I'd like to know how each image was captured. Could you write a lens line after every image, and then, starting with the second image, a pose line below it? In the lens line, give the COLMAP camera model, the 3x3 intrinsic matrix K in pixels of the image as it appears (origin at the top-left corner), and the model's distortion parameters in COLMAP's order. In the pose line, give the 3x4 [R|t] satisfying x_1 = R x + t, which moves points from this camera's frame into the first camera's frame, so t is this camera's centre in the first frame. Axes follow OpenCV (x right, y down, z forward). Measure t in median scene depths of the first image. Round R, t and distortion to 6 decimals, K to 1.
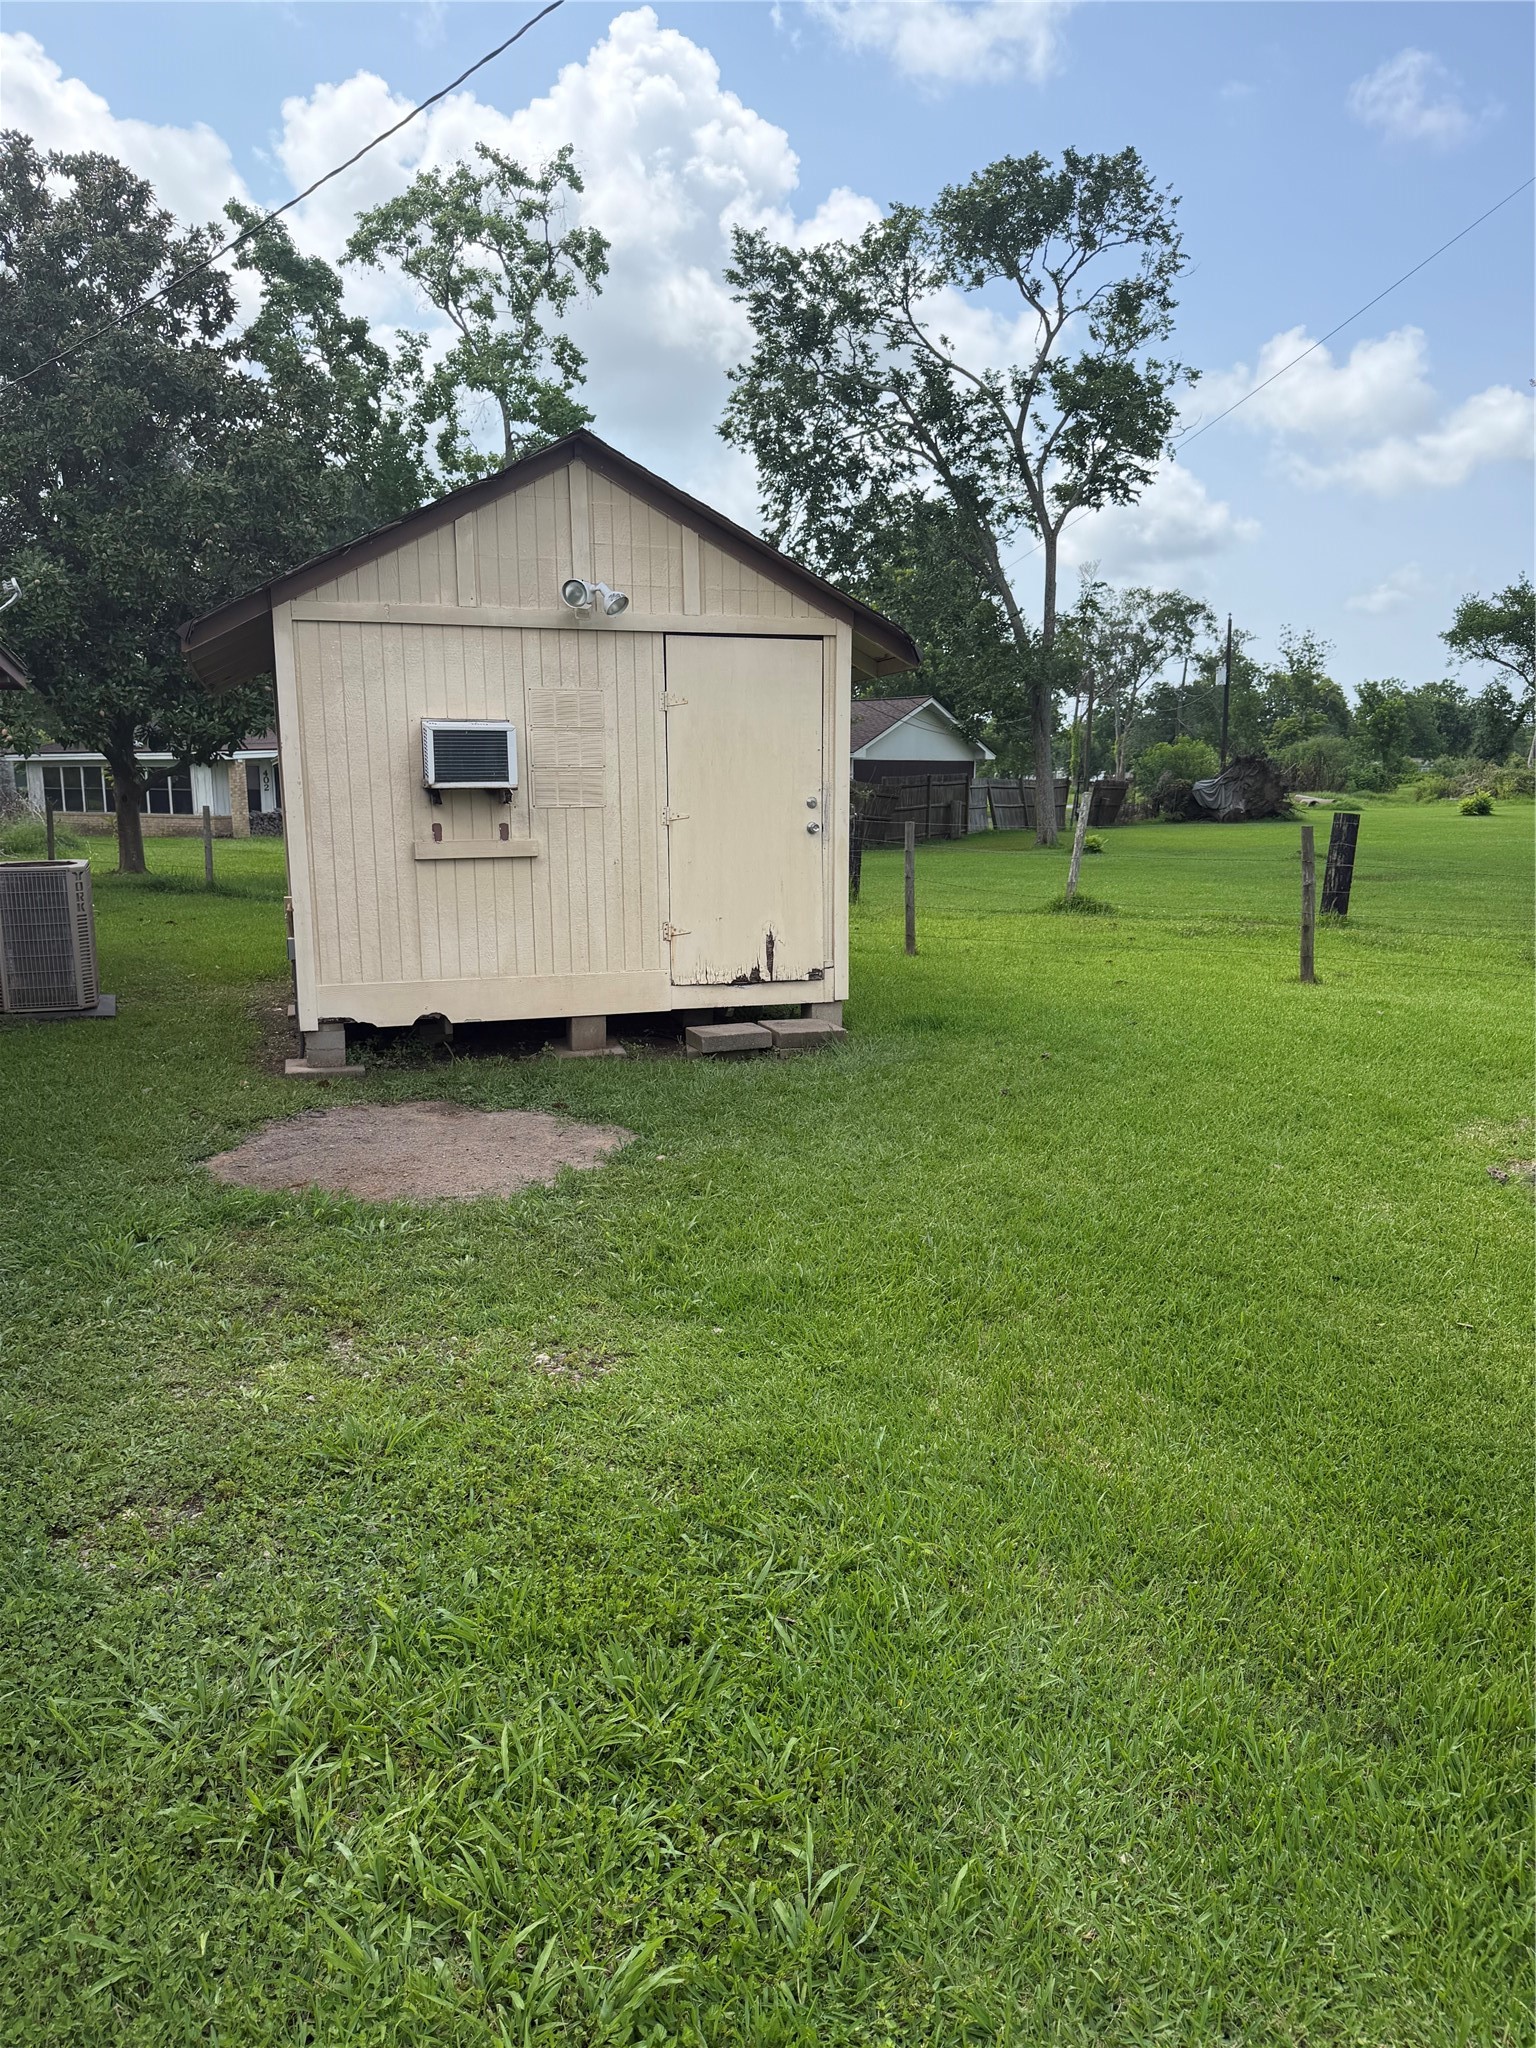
lens RADIAL K [[1468.8, 0, 784.1], [0, 1468.8, 1016.0], [0, 0, 1]] dist [0.042254, -0.029565]
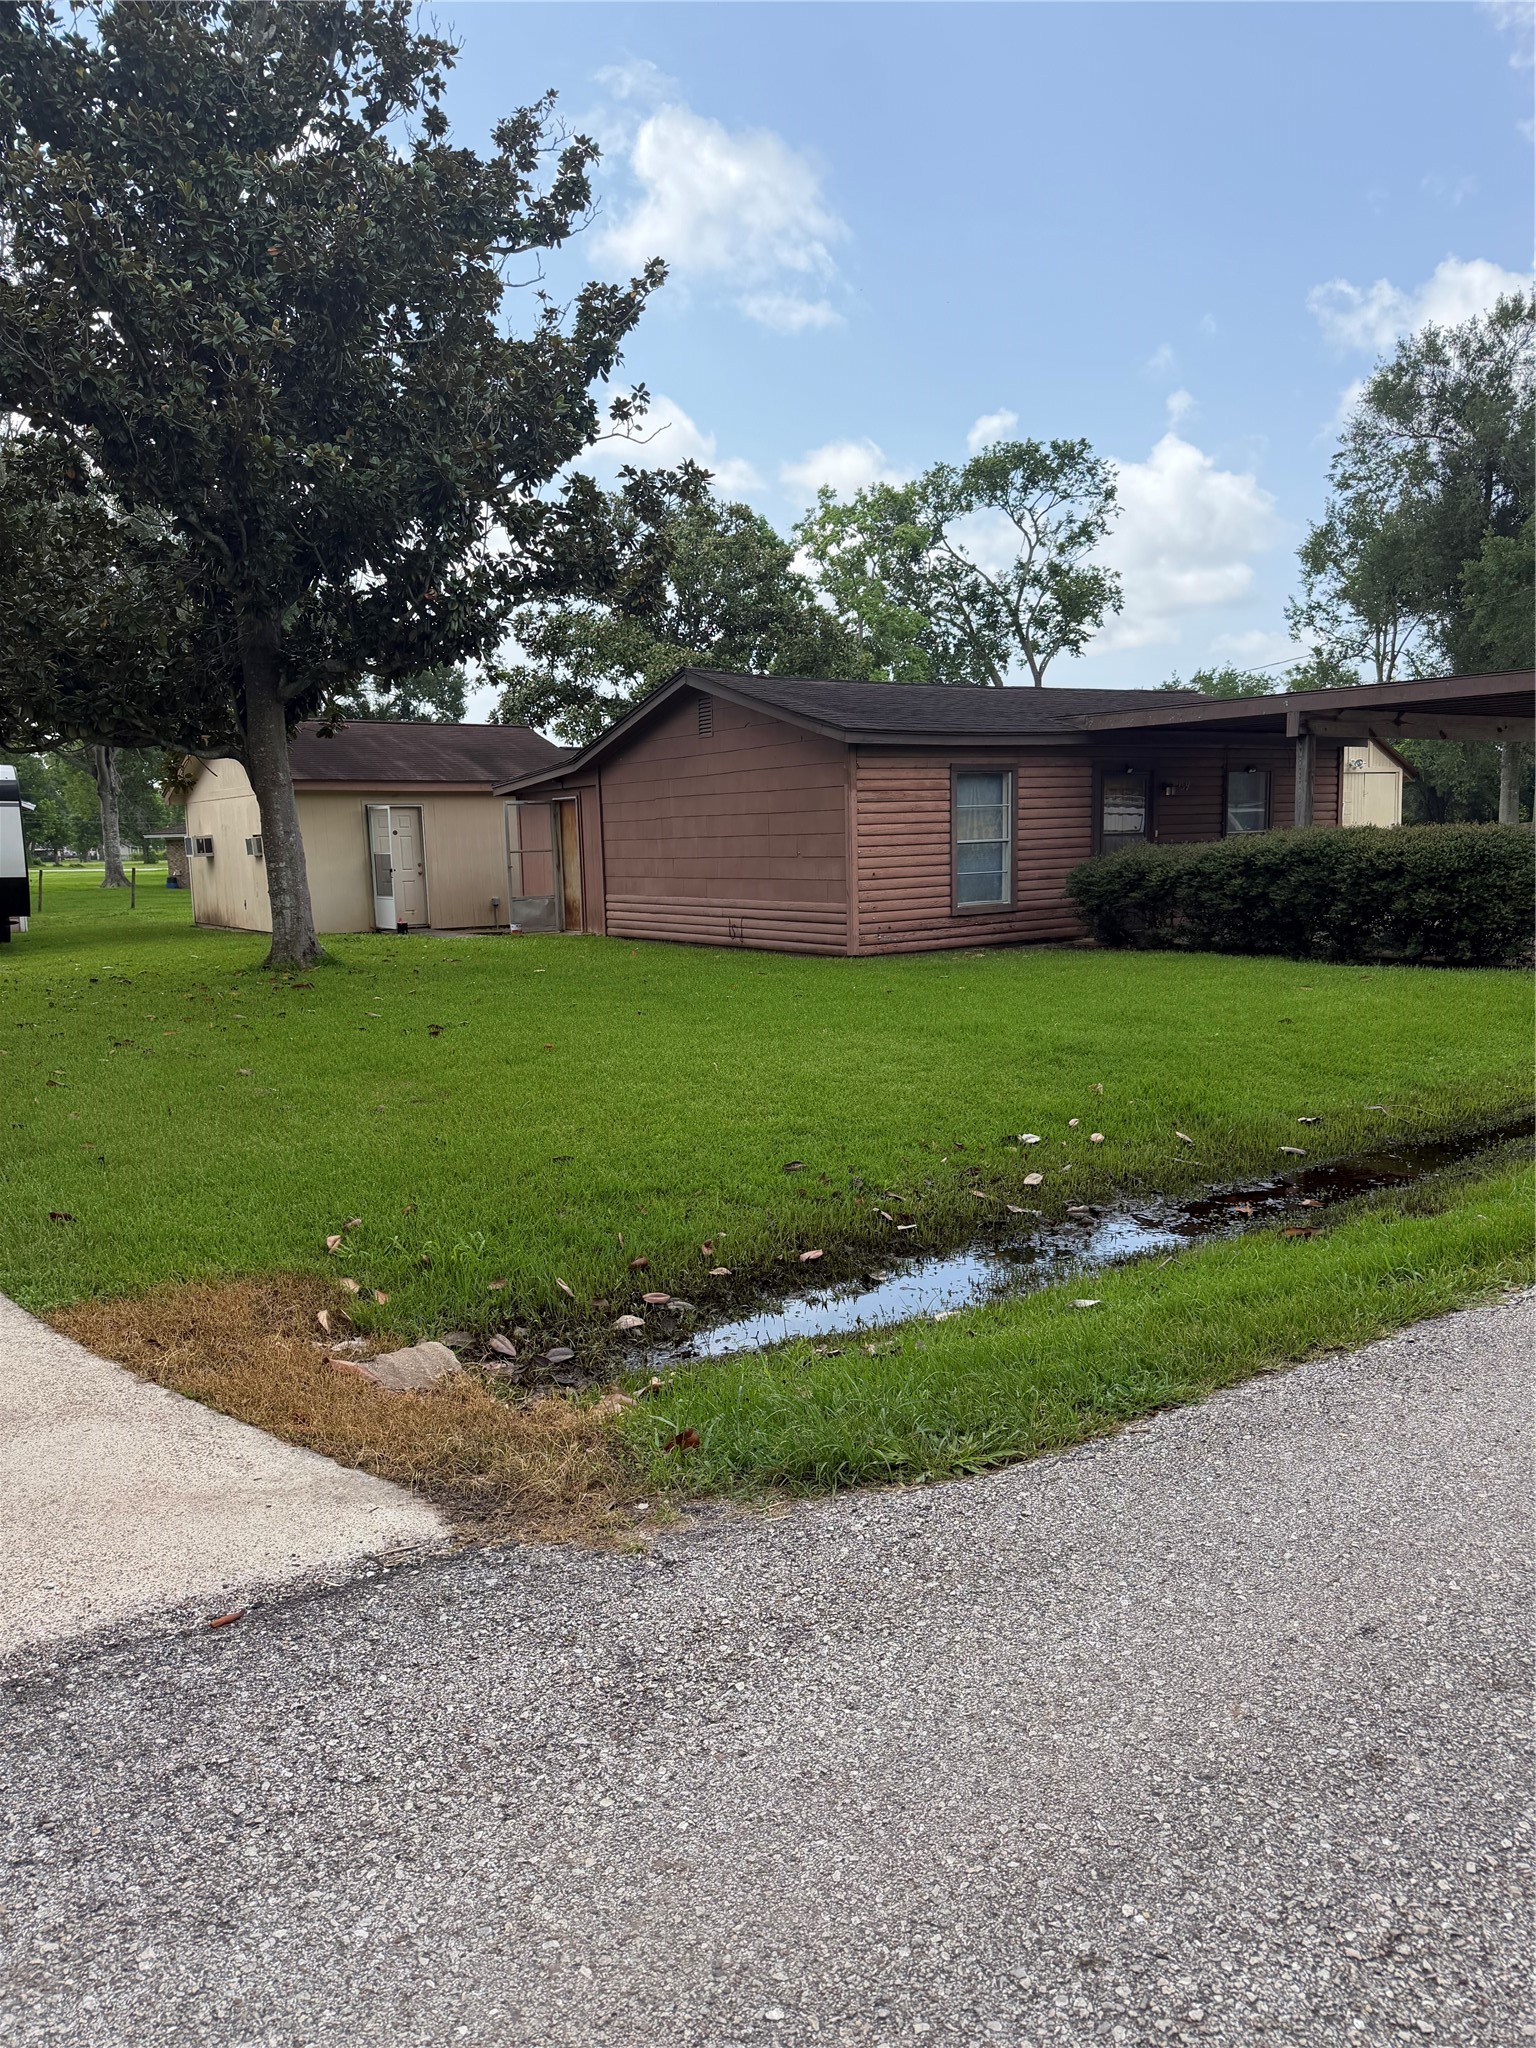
lens RADIAL K [[1468.8, 0, 784.1], [0, 1468.8, 1016.0], [0, 0, 1]] dist [0.042254, -0.029565]
pose [[0.963105, -0.060969, 0.262128, -1.597663], [0.072043, 0.996861, -0.032835, 0.218156], [-0.259303, 0.050508, 0.964474, -1.309318]]
